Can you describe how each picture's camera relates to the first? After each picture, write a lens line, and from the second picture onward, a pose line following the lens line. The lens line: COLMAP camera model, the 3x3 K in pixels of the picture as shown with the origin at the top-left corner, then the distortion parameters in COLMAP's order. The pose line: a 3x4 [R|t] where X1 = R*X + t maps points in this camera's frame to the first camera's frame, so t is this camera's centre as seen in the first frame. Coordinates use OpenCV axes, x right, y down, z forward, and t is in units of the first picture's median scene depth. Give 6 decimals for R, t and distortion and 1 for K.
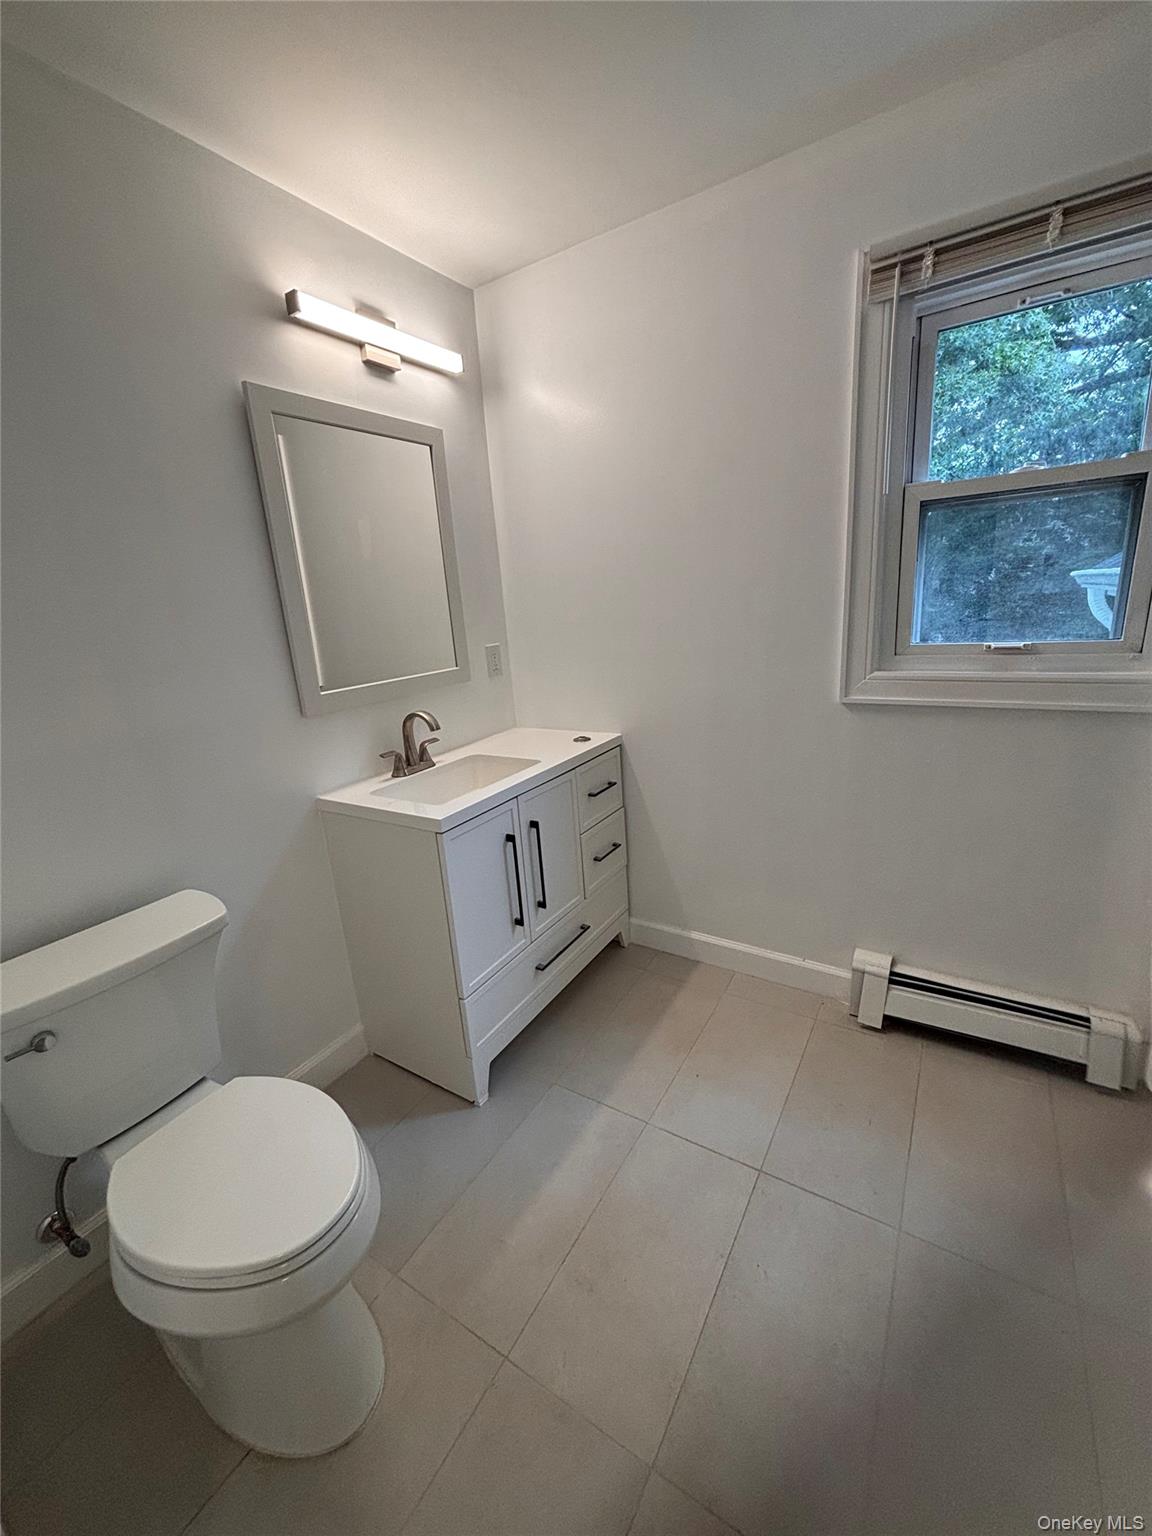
lens RADIAL K [[623.9, 0, 574.3], [0, 623.9, 762.6], [0, 0, 1]] dist [-0.001343, 0.001079]
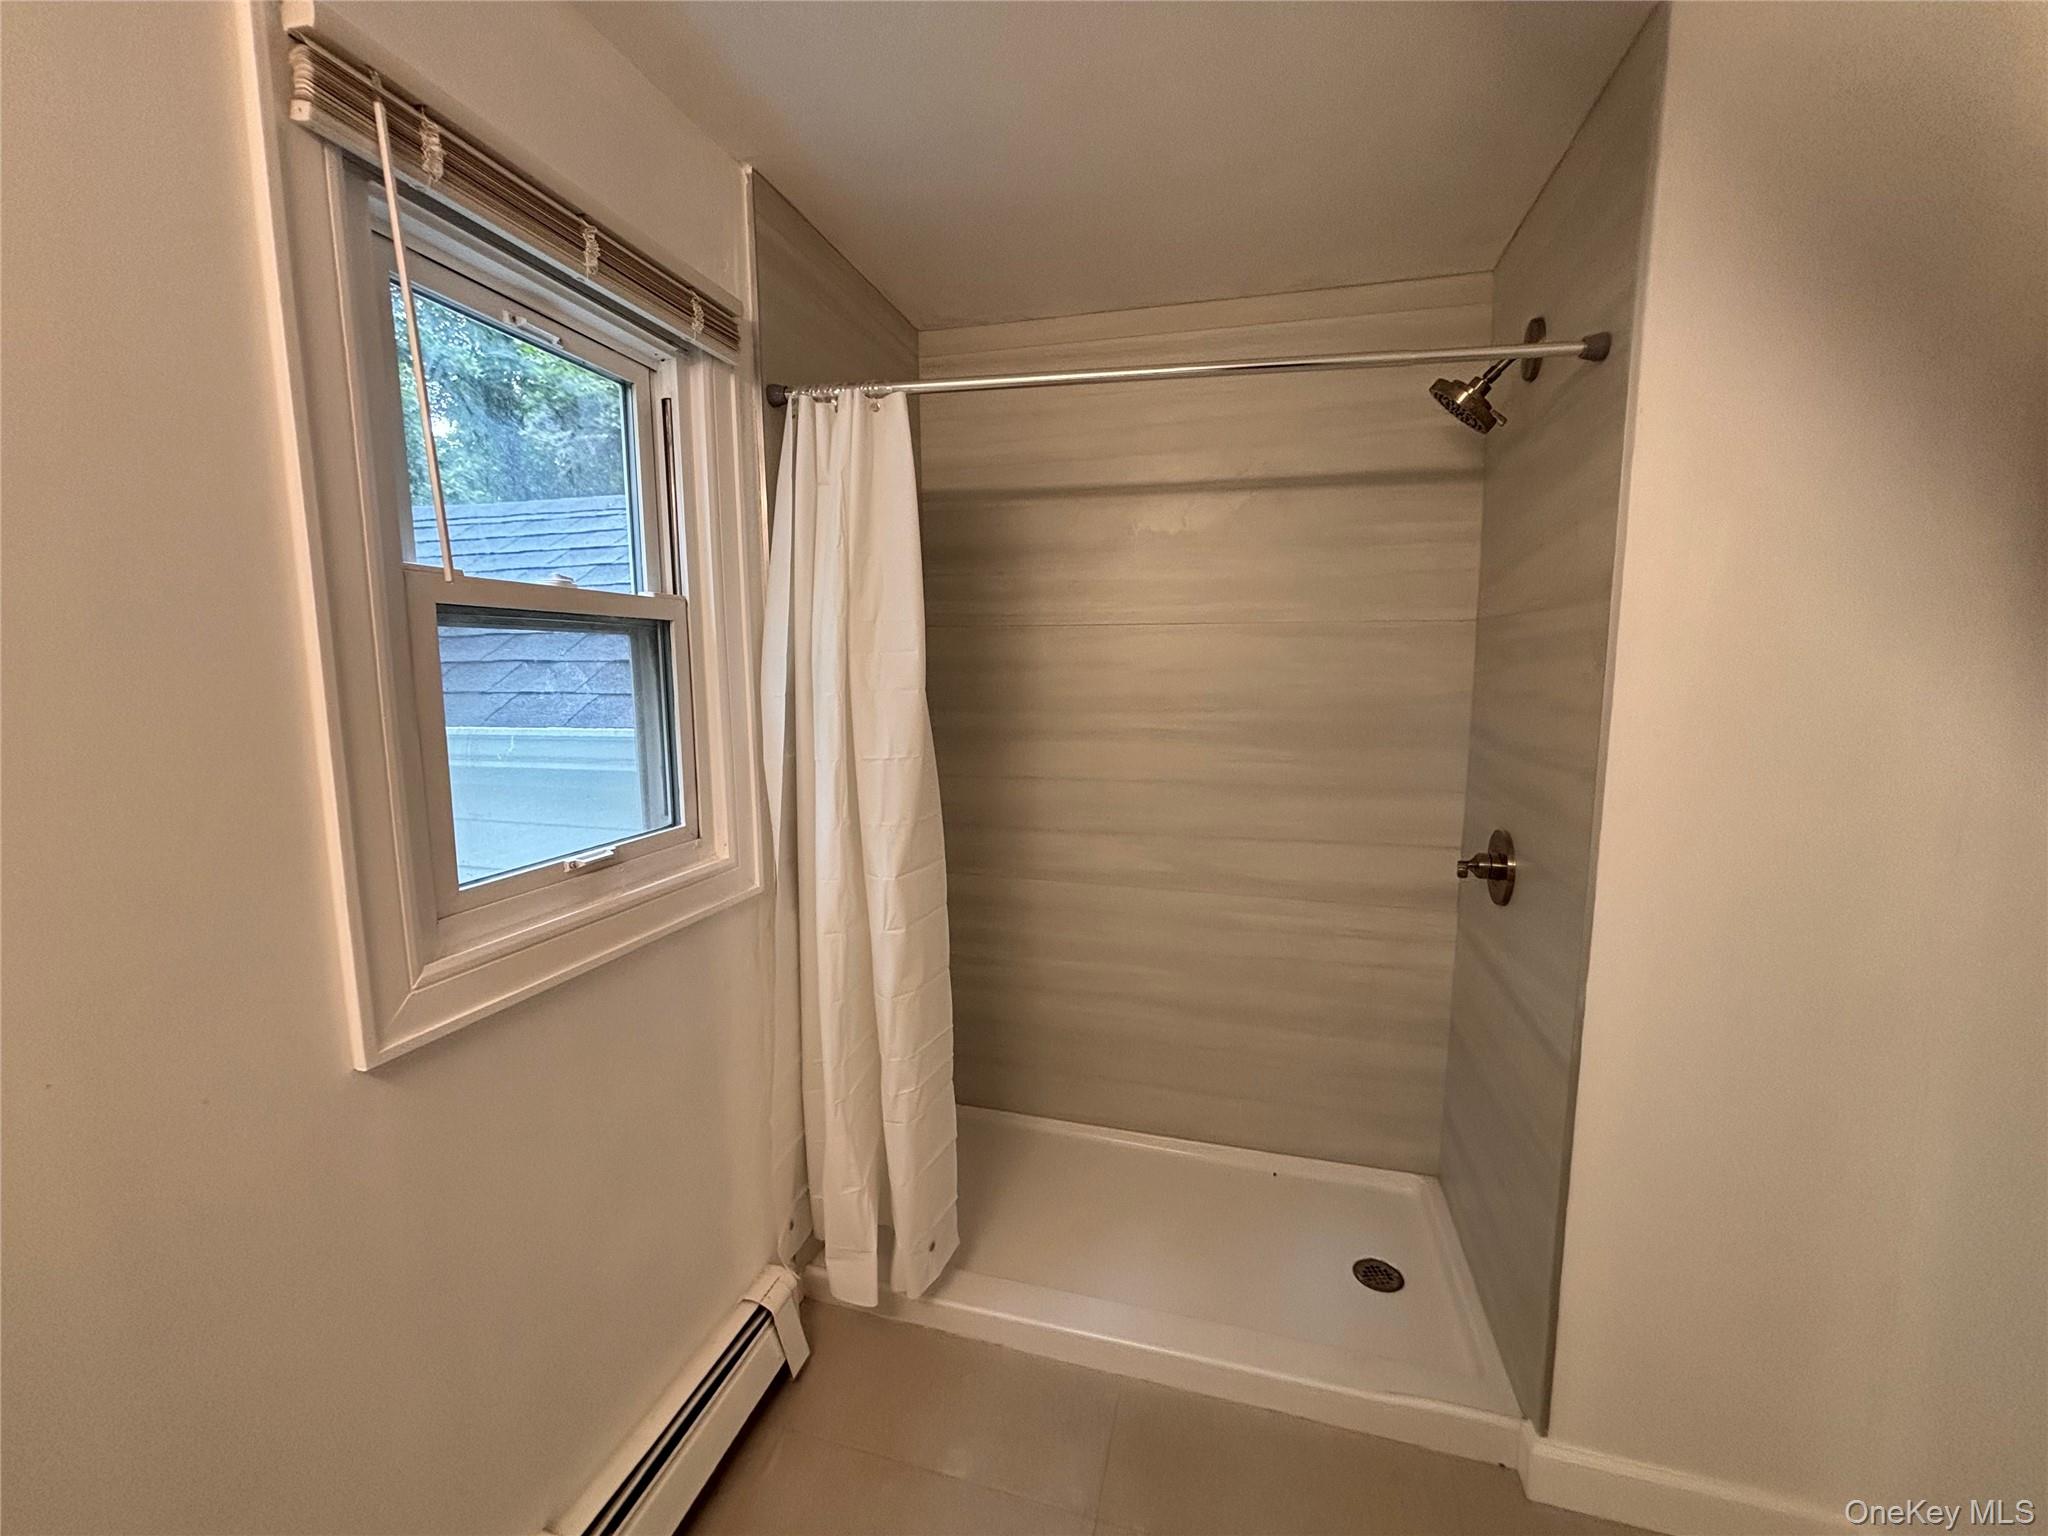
lens RADIAL K [[831.9, 0, 1023.1], [0, 831.9, 771.1], [0, 0, 1]] dist [-0.001343, 0.001079]
pose [[-0.283652, -0.056744, 0.957247, -0.217124], [0.269892, 0.953170, 0.136477, -0.291096], [-0.920163, 0.297065, -0.255054, 0.866211]]
